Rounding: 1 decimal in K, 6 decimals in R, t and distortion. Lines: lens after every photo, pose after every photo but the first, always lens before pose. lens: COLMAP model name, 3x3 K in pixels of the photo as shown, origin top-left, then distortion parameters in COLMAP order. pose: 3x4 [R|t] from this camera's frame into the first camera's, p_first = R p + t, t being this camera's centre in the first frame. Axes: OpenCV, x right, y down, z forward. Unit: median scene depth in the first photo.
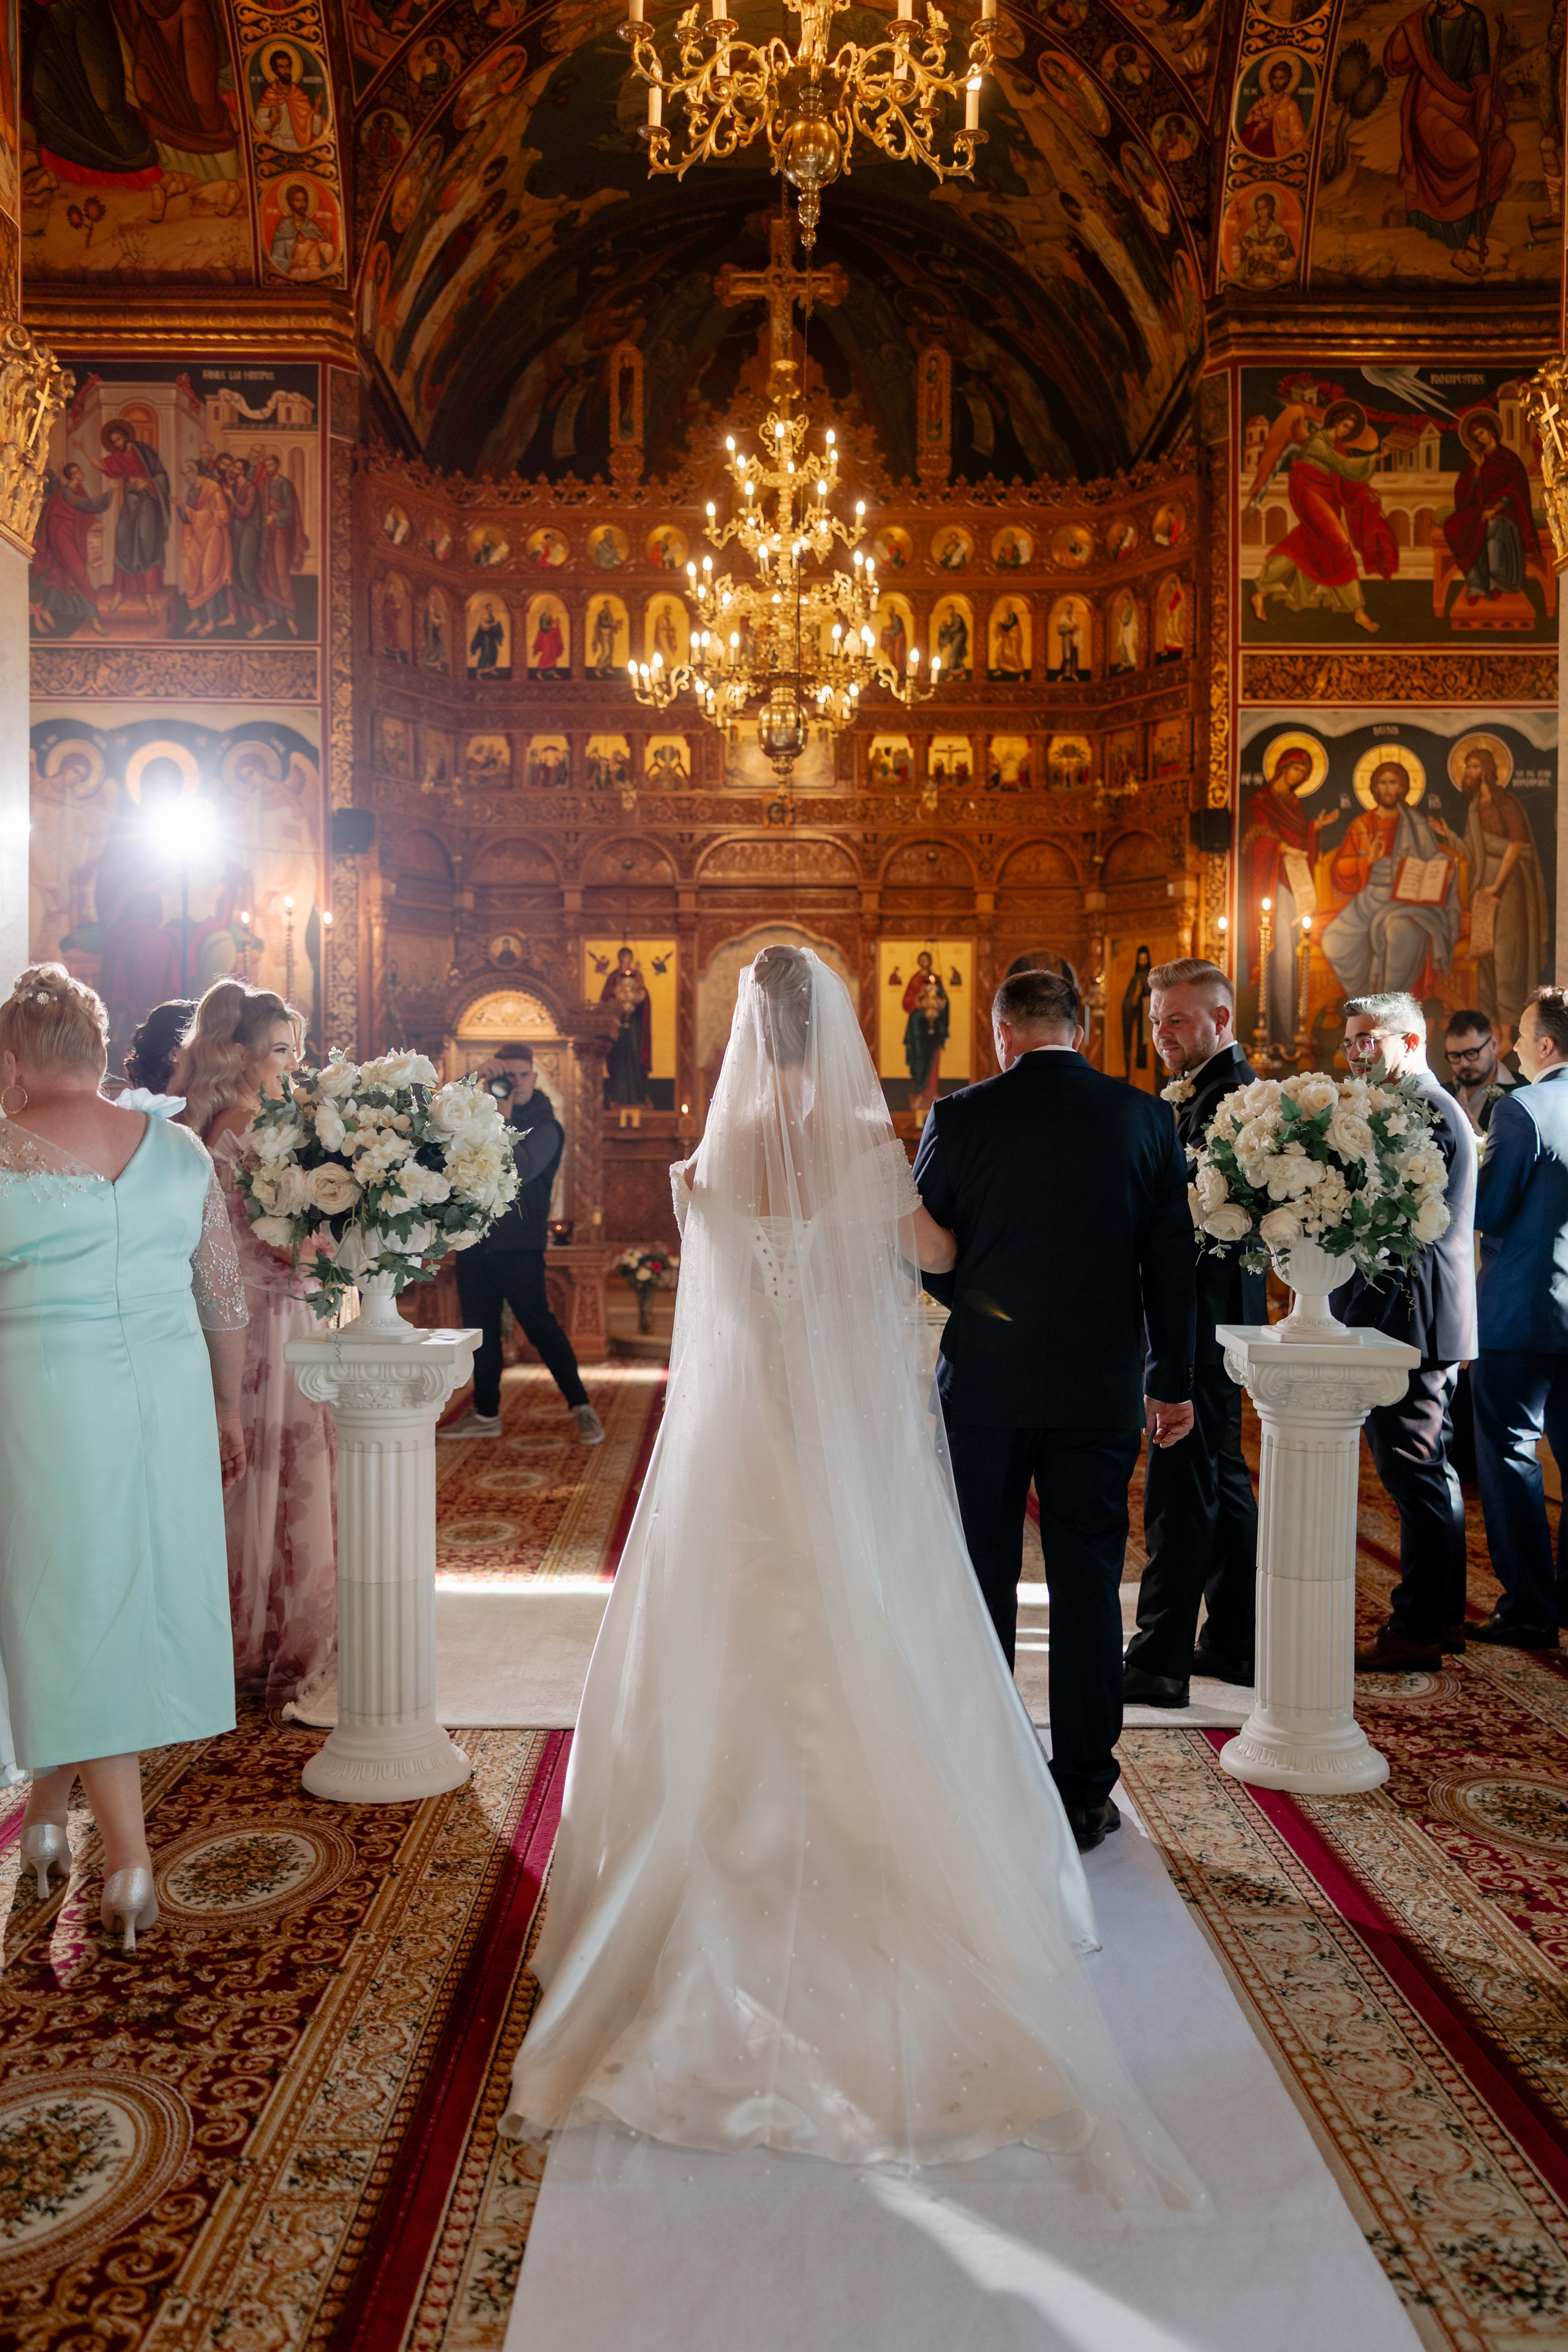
lens RADIAL K [[1826.8, 0, 787.1], [0, 1826.8, 1157.7], [0, 0, 1]] dist [0.010609, -0.001973]
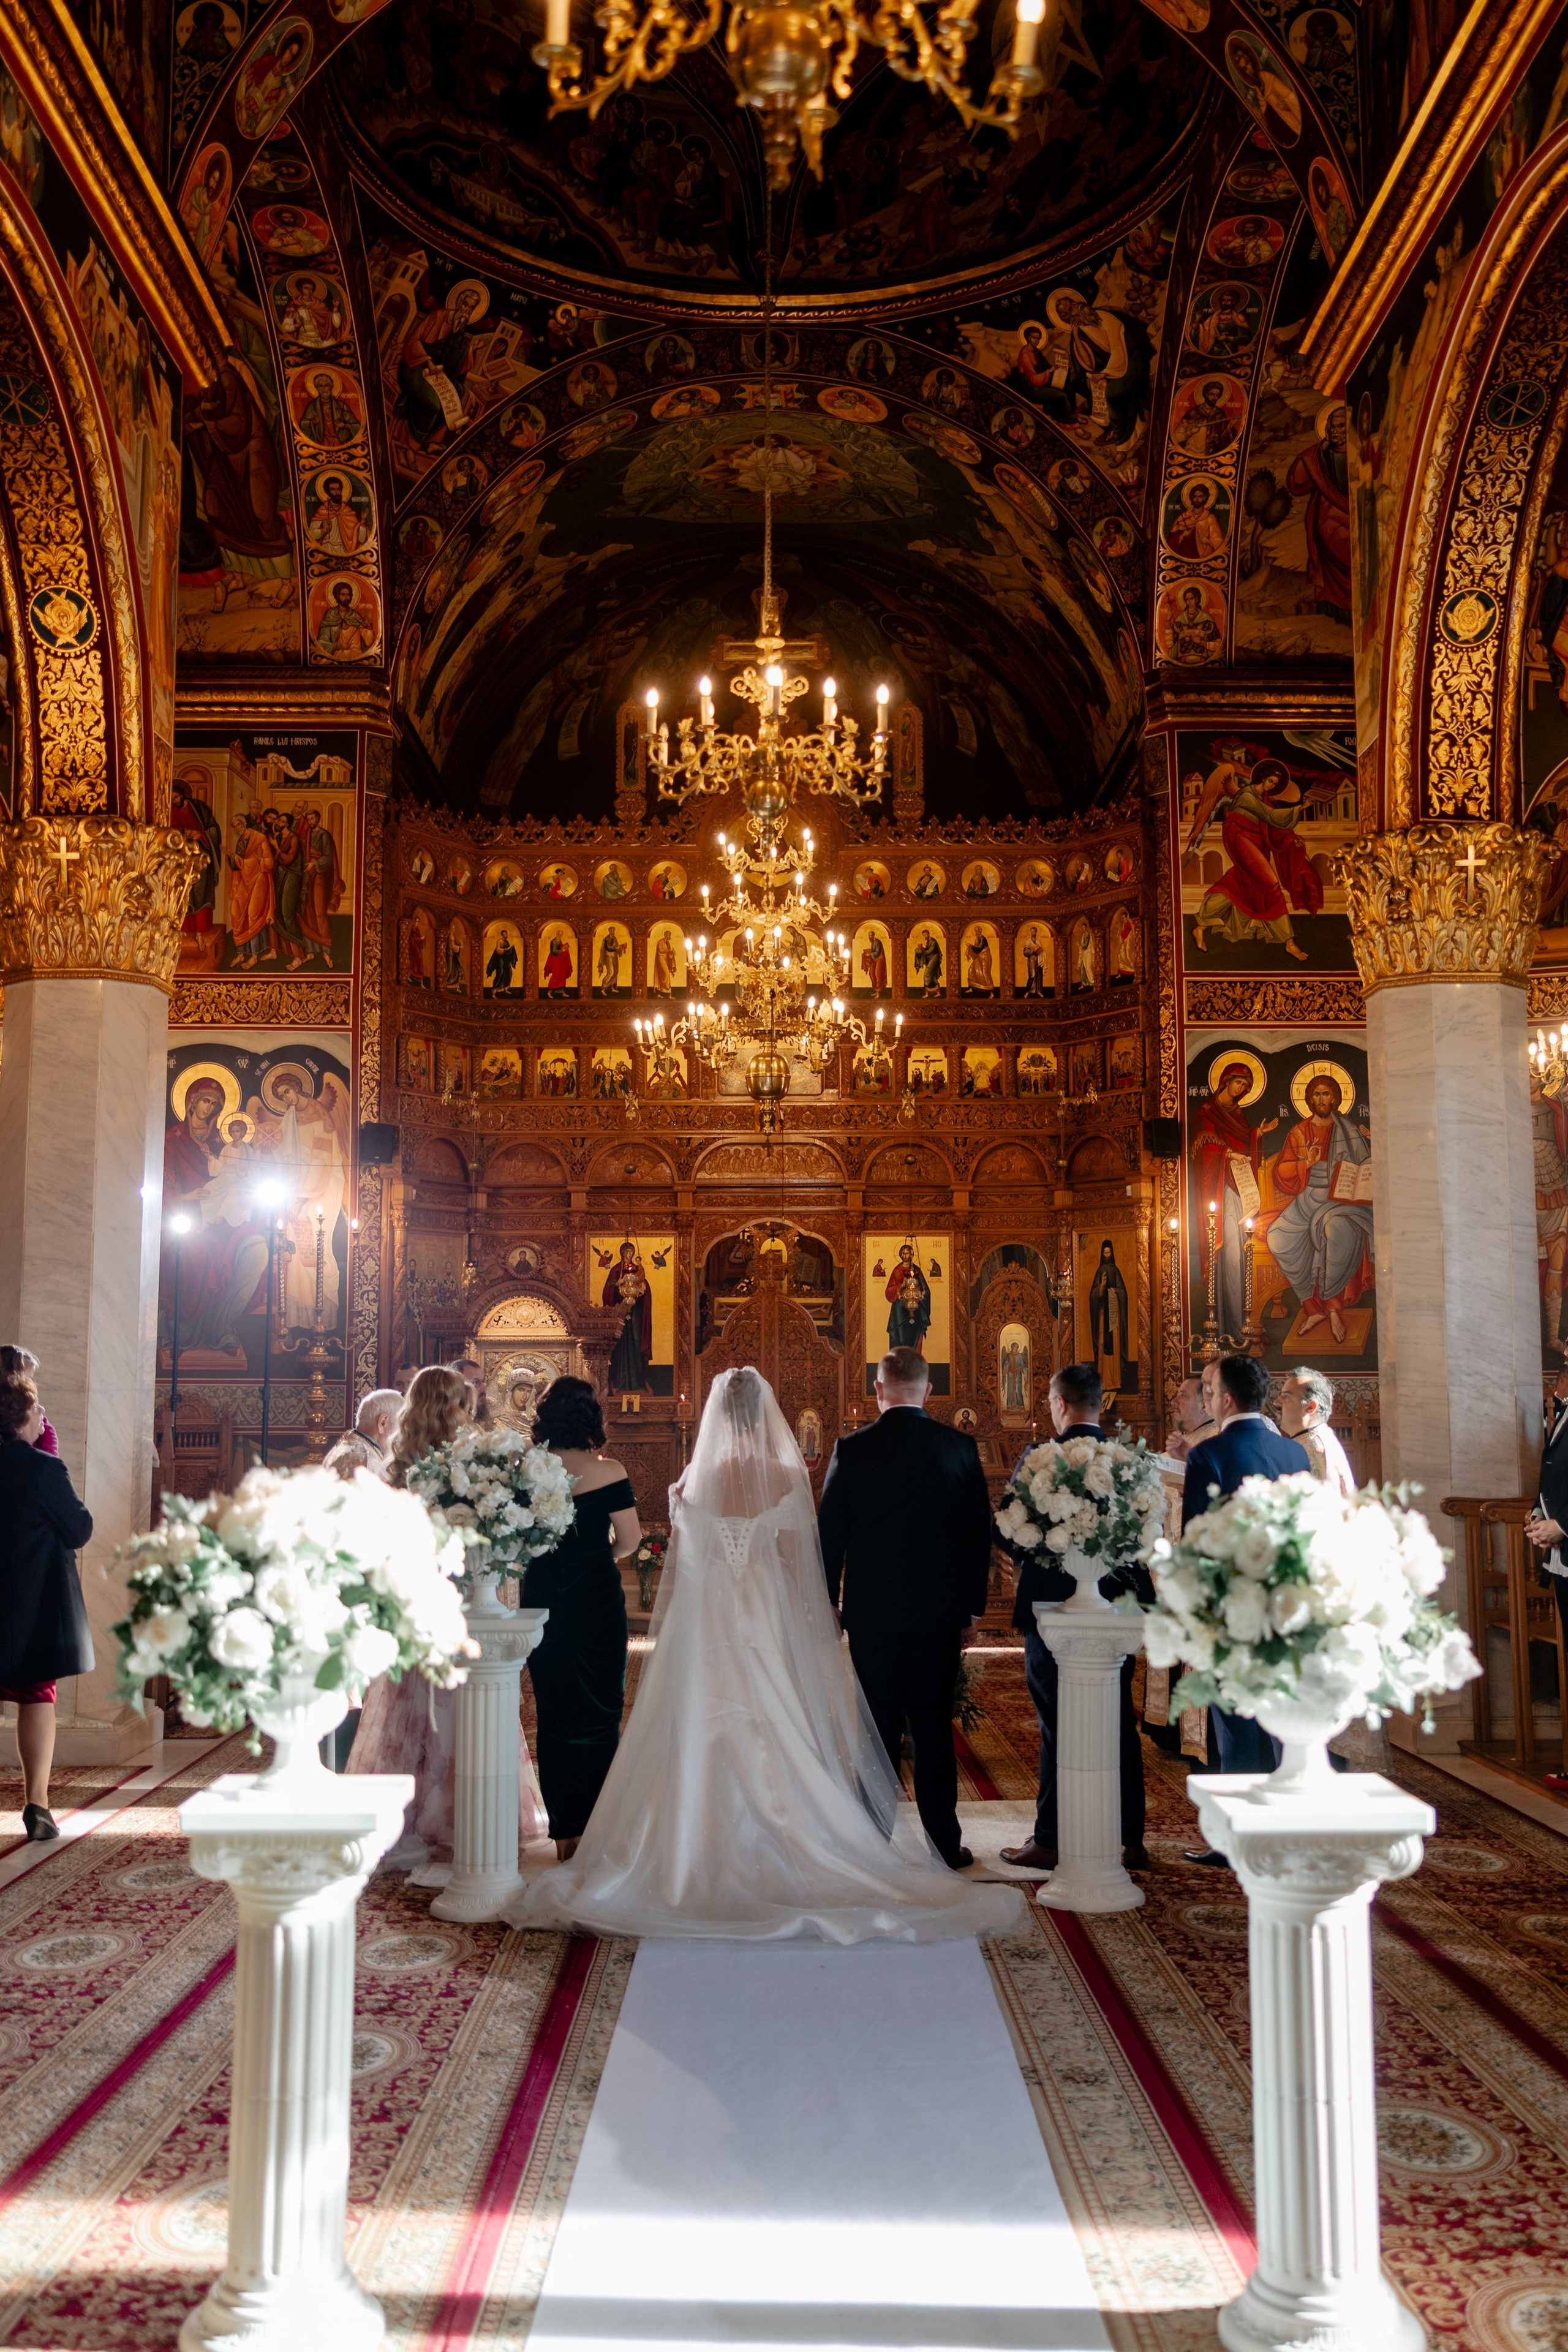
lens RADIAL K [[2103.7, 0, 824.5], [0, 2103.7, 1130.0], [0, 0, 1]] dist [0.010917, -0.003871]
pose [[0.999917, -0.005545, 0.011672, 0.014209], [0.006986, 0.991848, -0.127235, -0.024532], [-0.010871, 0.127306, 0.991804, -0.252287]]
